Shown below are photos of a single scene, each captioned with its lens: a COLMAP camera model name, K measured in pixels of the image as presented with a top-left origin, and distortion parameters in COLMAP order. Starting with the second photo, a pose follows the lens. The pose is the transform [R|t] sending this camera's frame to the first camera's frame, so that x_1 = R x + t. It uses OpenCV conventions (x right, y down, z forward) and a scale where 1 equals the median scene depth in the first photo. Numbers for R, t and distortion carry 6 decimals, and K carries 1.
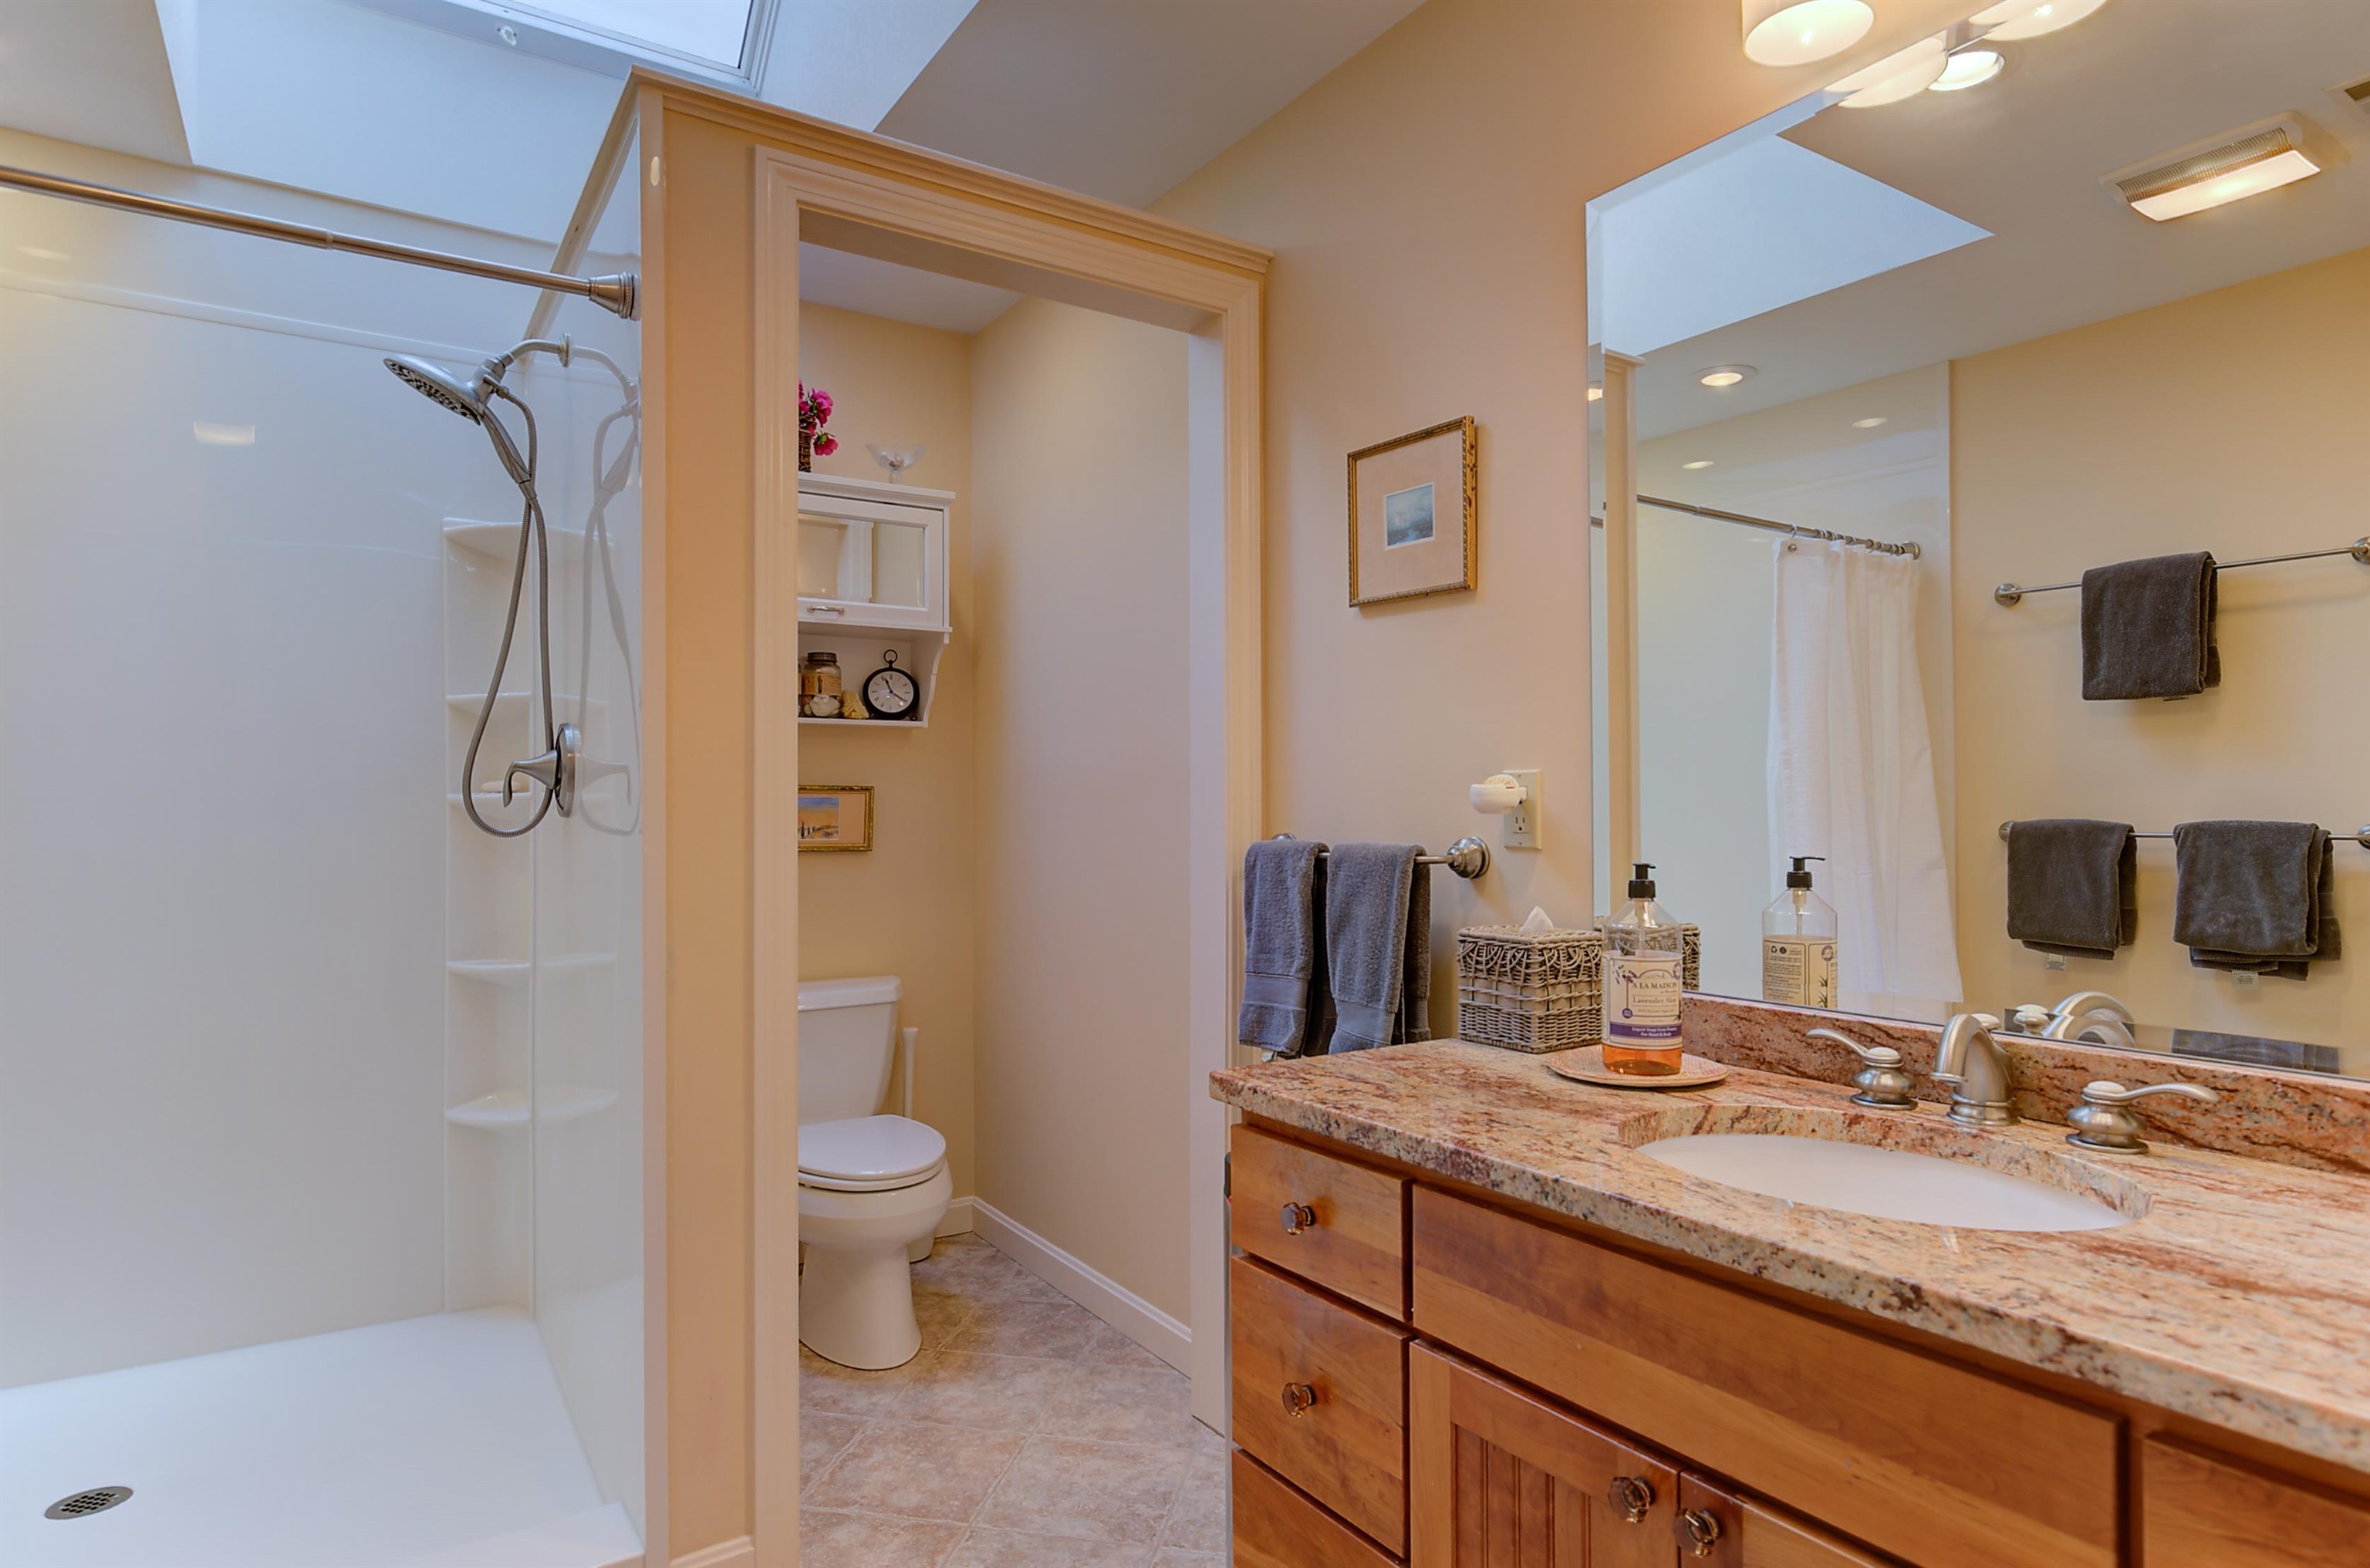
lens RADIAL K [[1273.2, 0, 1185.0], [0, 1273.2, 784.0], [0, 0, 1]] dist [-0.004255, -0.001076]
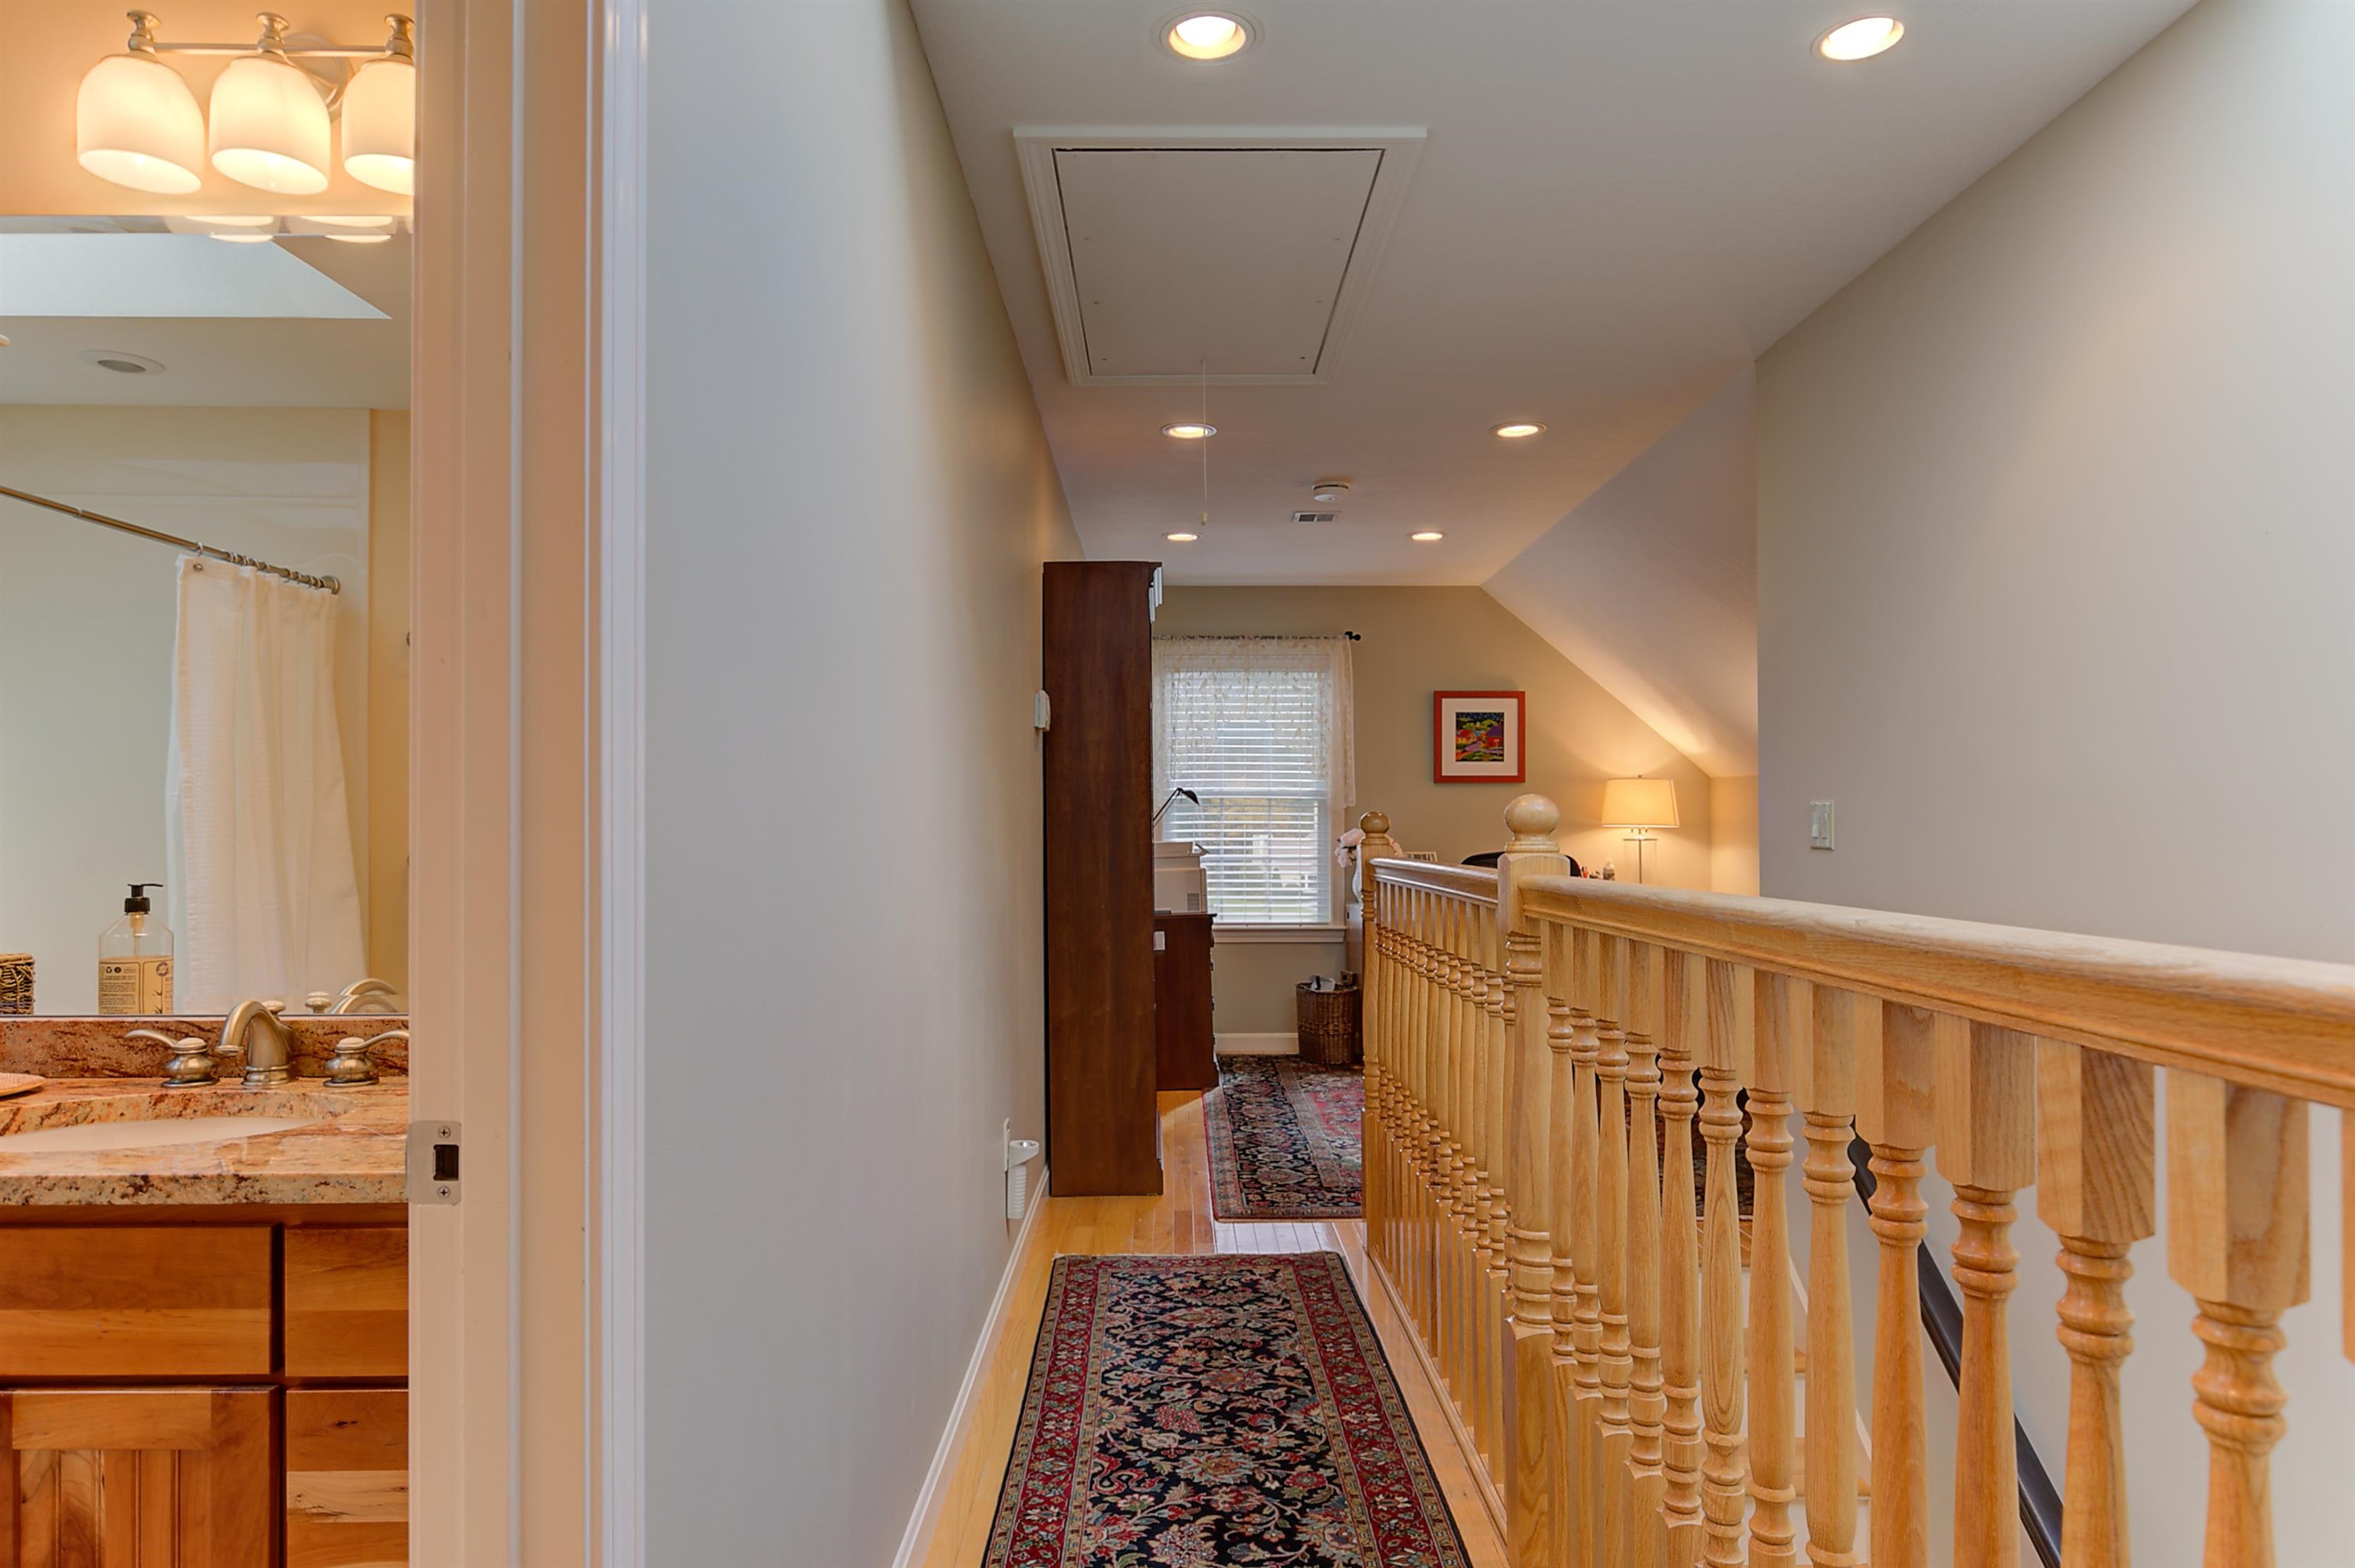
lens RADIAL K [[1500.2, 0, 1204.8], [0, 1500.2, 807.6], [0, 0, 1]] dist [-0.003418, -0.003934]
pose [[0.544303, 0.012973, 0.838788, -0.124040], [-0.012558, 0.999894, -0.007315, -0.013412], [-0.838795, -0.006552, 0.544408, -0.589341]]
